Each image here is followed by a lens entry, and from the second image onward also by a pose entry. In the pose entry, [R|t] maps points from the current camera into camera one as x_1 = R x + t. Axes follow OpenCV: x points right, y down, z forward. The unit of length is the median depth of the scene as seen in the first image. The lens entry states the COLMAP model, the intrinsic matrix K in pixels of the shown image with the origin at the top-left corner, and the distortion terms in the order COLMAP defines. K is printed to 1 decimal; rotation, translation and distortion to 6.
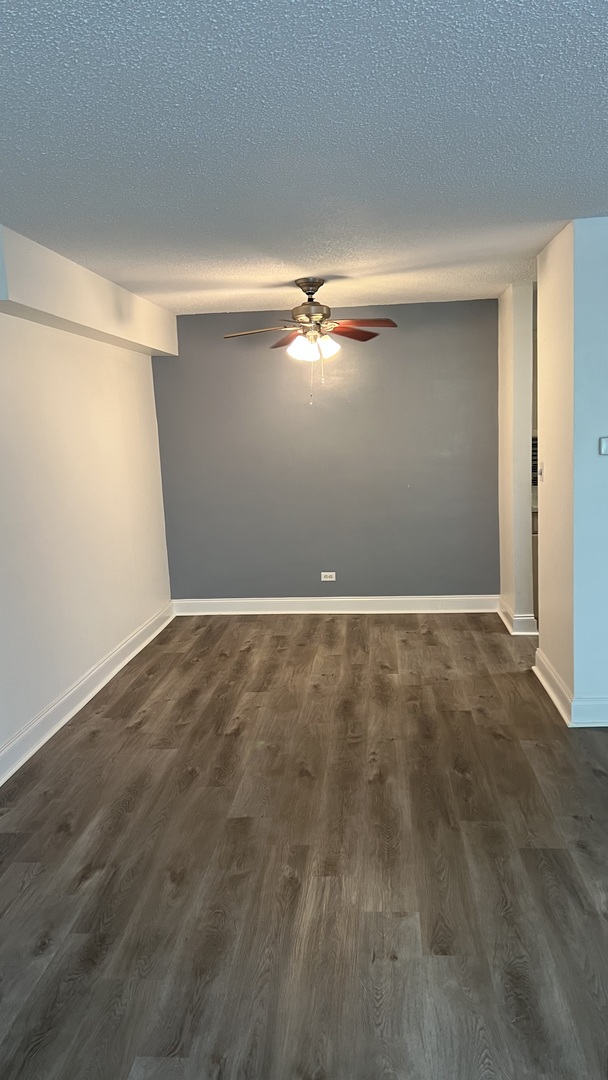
lens RADIAL K [[815.2, 0, 265.8], [0, 815.2, 540.6], [0, 0, 1]] dist [0.062540, -0.065542]
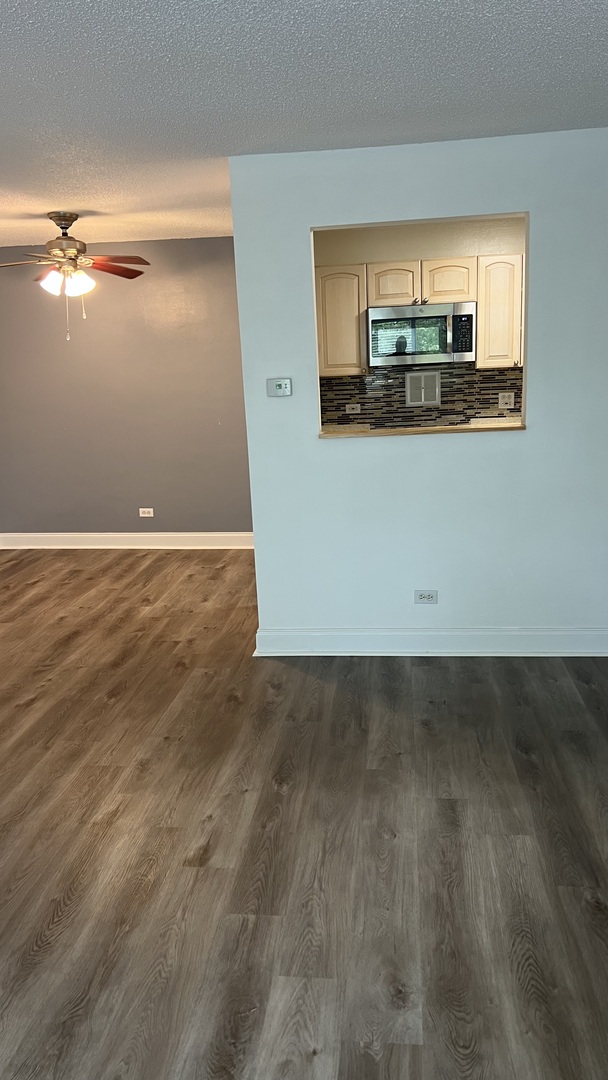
lens RADIAL K [[815.2, 0, 305.4], [0, 815.2, 535.8], [0, 0, 1]] dist [0.062540, -0.065542]
pose [[0.999269, 0.013364, 0.035830, 0.319052], [-0.015900, 0.997317, 0.071452, -0.004170], [-0.034779, -0.071970, 0.996800, -0.035817]]
